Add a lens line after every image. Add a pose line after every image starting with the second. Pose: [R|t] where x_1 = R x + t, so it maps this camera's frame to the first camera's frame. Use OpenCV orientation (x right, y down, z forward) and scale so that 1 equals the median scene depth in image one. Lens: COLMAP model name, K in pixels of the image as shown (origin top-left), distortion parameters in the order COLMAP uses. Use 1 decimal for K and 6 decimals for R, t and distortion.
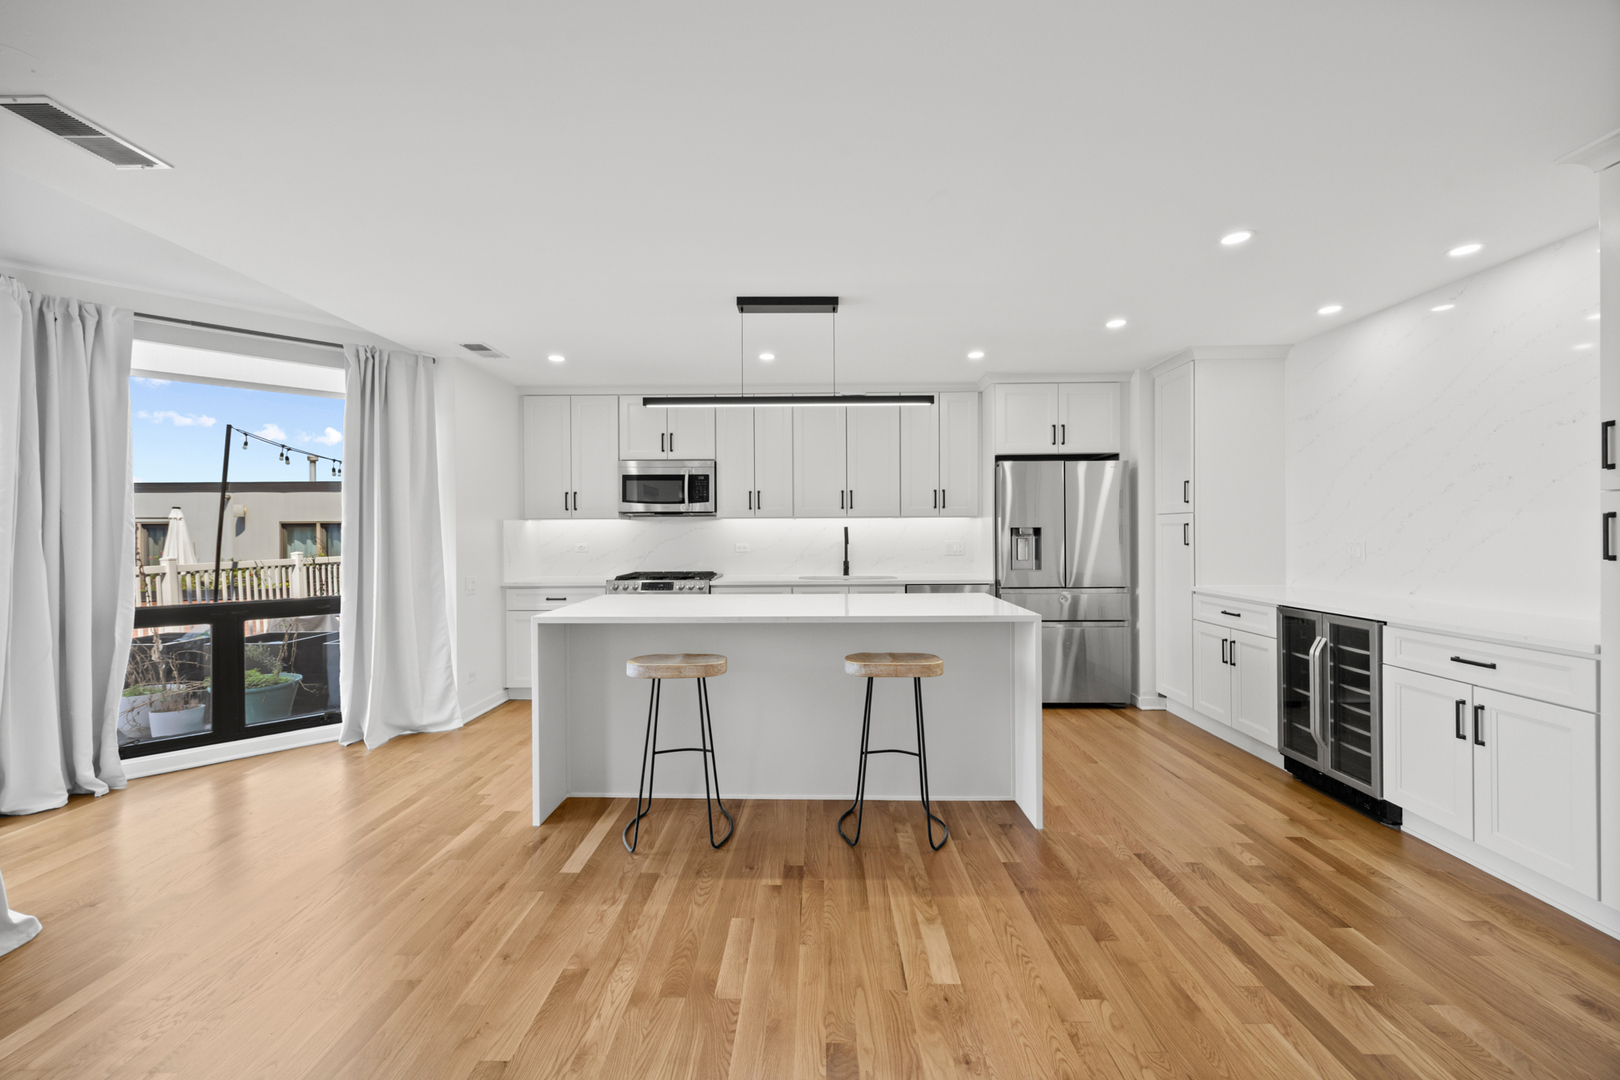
lens RADIAL K [[645.2, 0, 807.0], [0, 645.2, 533.4], [0, 0, 1]] dist [-0.000017, -0.000190]
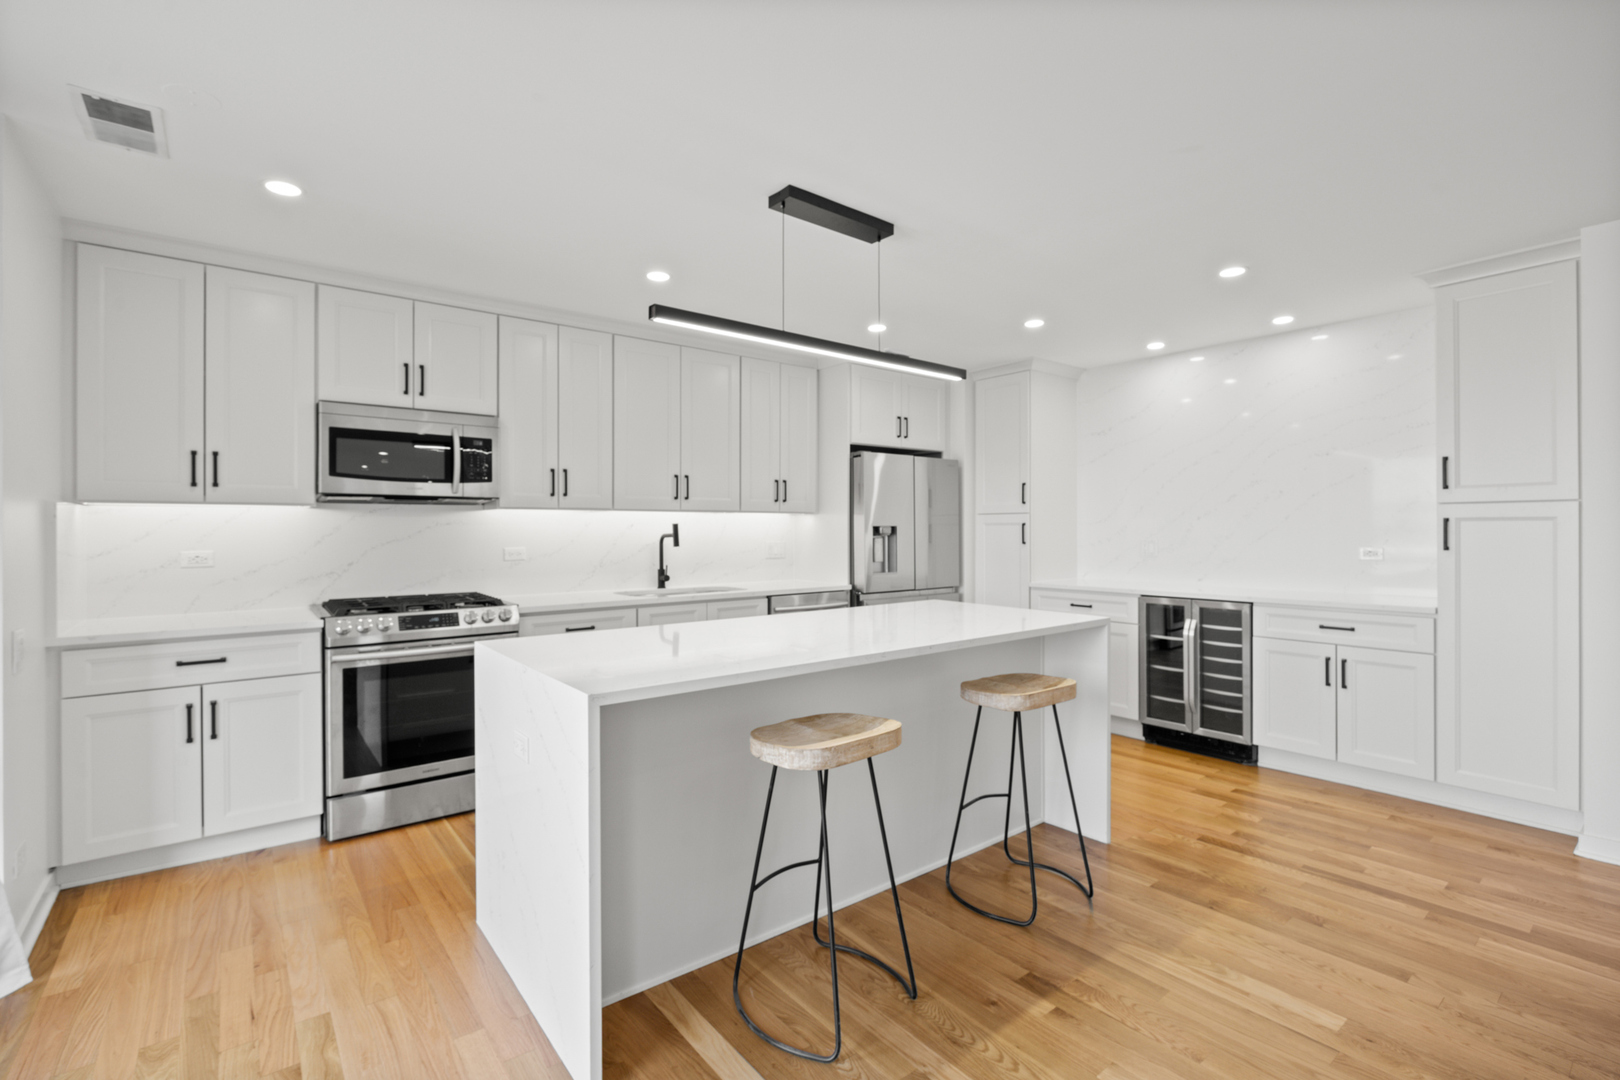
lens RADIAL K [[730.8, 0, 810.6], [0, 730.8, 528.8], [0, 0, 1]] dist [-0.011259, 0.000494]
pose [[0.769517, 0.004568, 0.638610, -0.475685], [-0.000757, 0.999980, -0.006240, 0.001706], [-0.638626, 0.004318, 0.769506, 0.322989]]
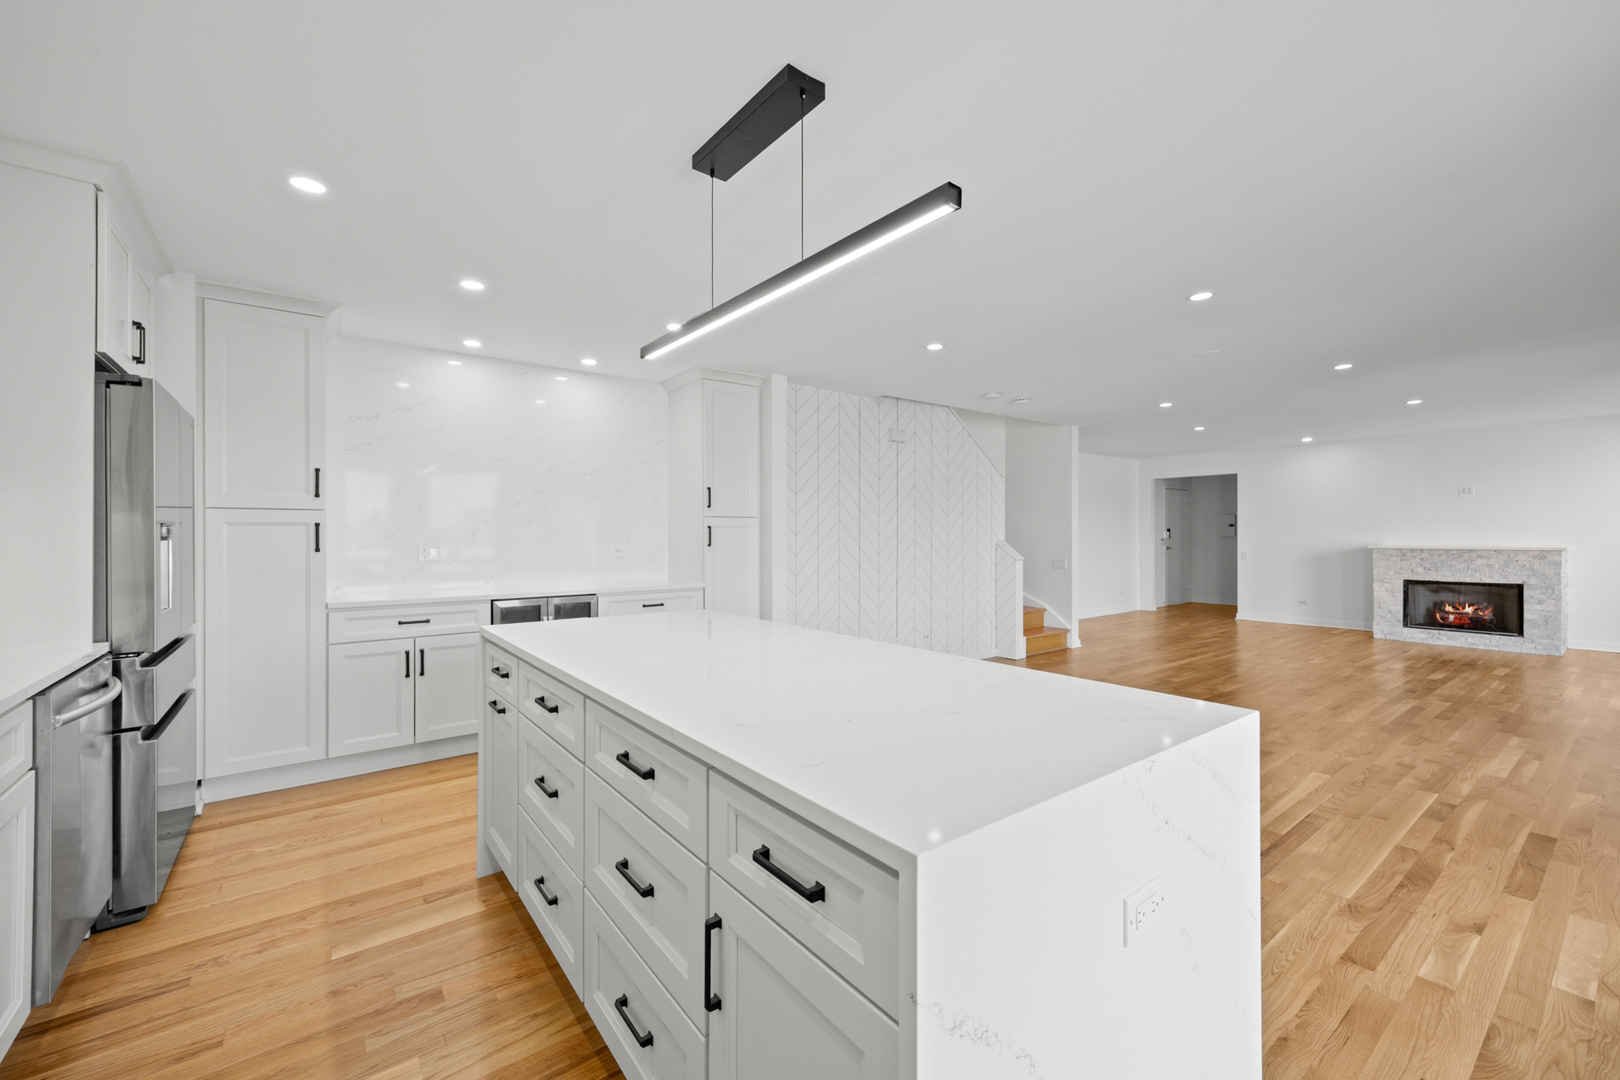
lens RADIAL K [[645.2, 0, 807.0], [0, 645.2, 533.4], [0, 0, 1]] dist [-0.000017, -0.000190]
pose [[-0.621834, 0.009163, 0.783095, -0.413298], [0.007915, 0.999954, -0.005415, 0.006435], [-0.783109, 0.002831, -0.621878, 1.094588]]
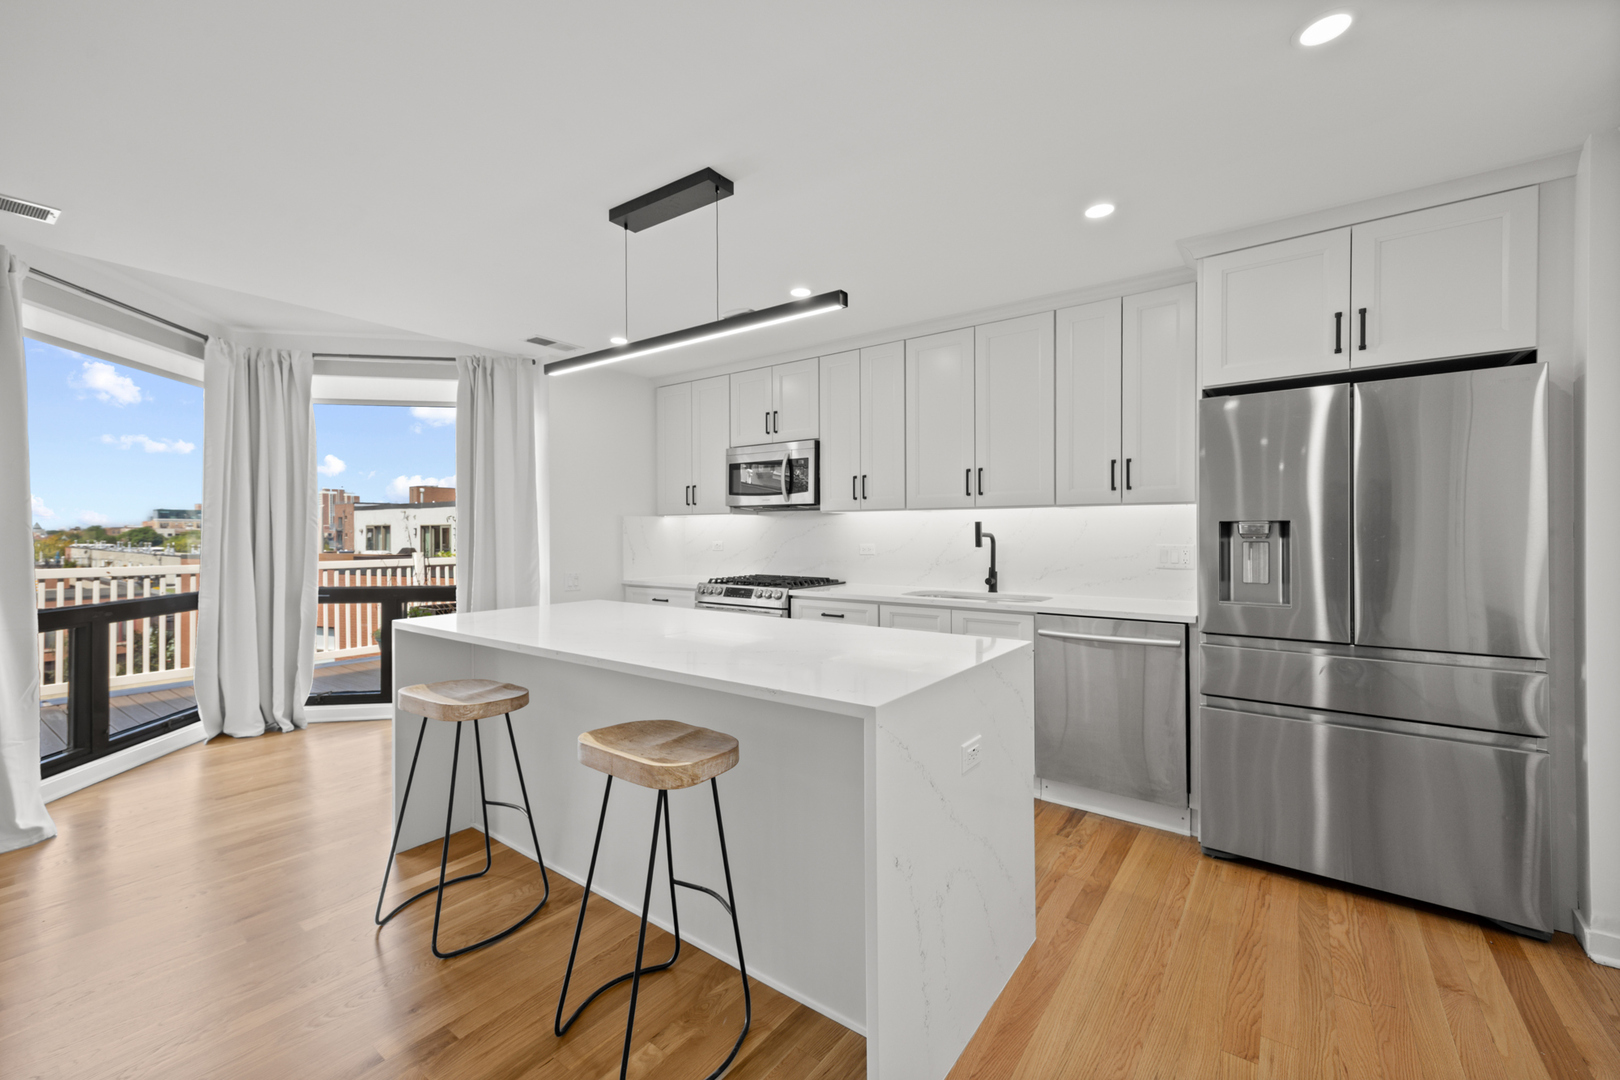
lens RADIAL K [[665.4, 0, 805.8], [0, 665.4, 534.0], [0, 0, 1]] dist [0.015479, -0.000272]
pose [[0.812306, 0.006061, -0.583199, 0.428013], [-0.004833, 0.999982, 0.003661, 0.001525], [0.583211, -0.000155, 0.812321, 0.416279]]
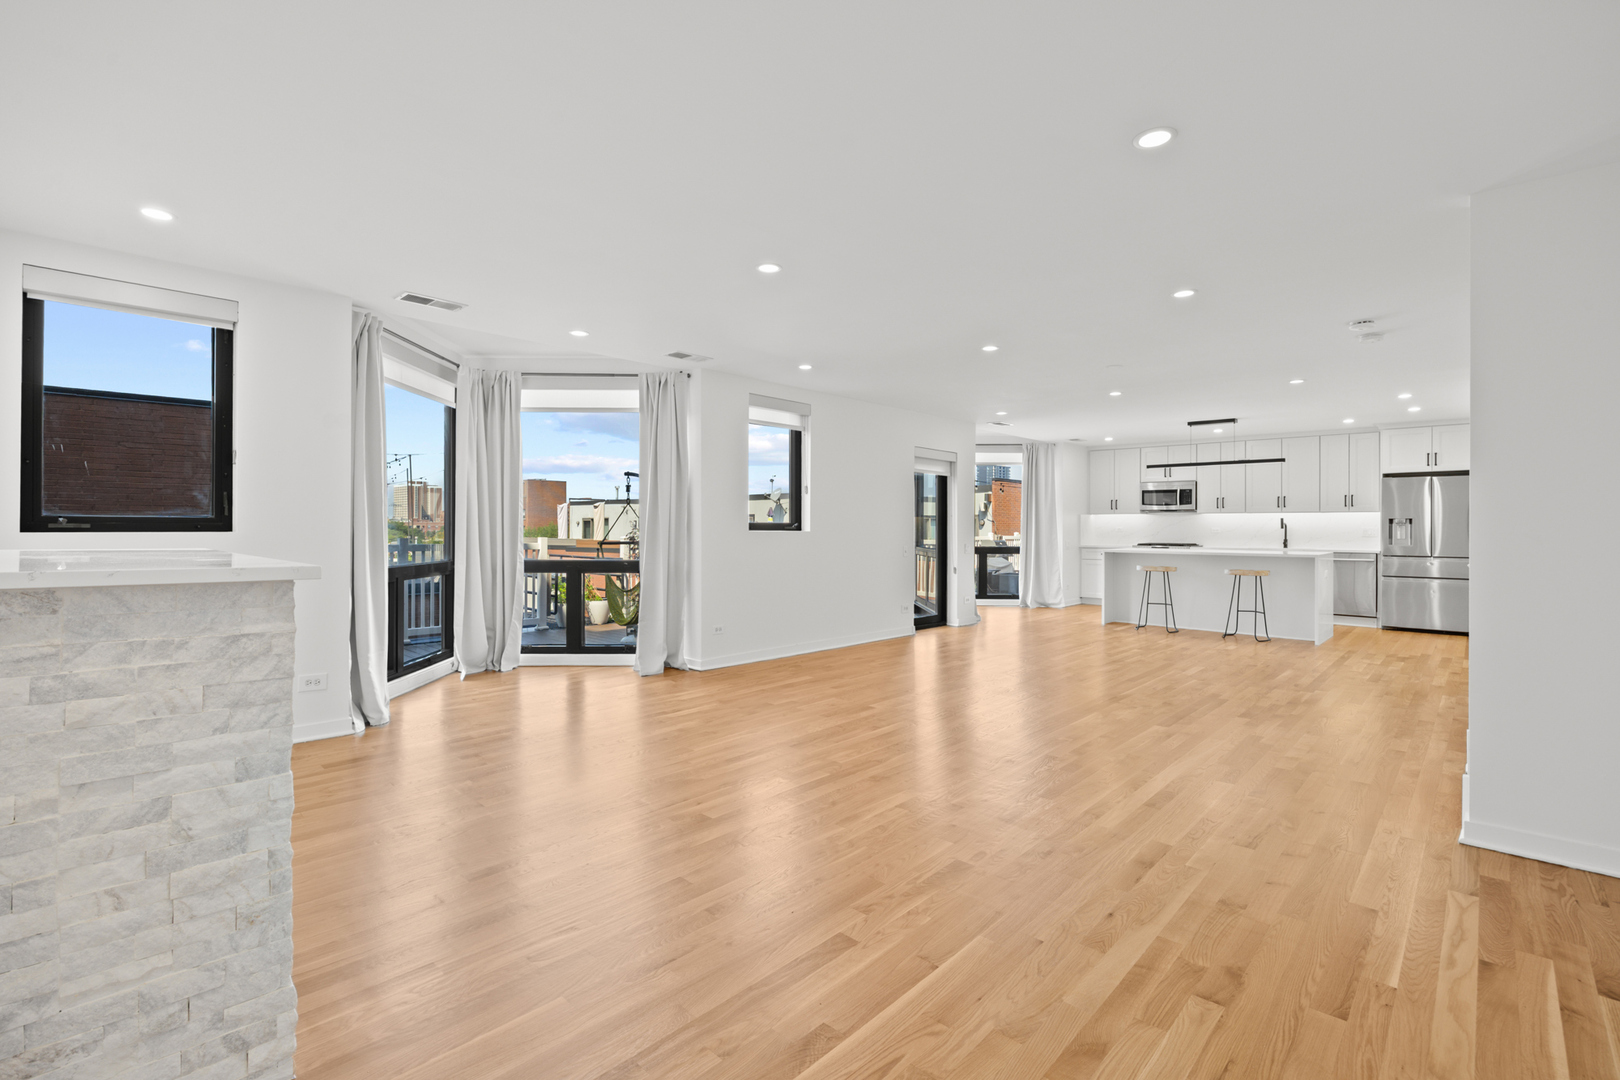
lens RADIAL K [[730.8, 0, 810.6], [0, 730.8, 528.8], [0, 0, 1]] dist [-0.011259, 0.000494]
pose [[0.744144, 0.010434, -0.667938, 0.538239], [-0.008854, 0.999944, 0.005756, 0.022988], [0.667961, 0.001631, 0.744195, -1.590785]]
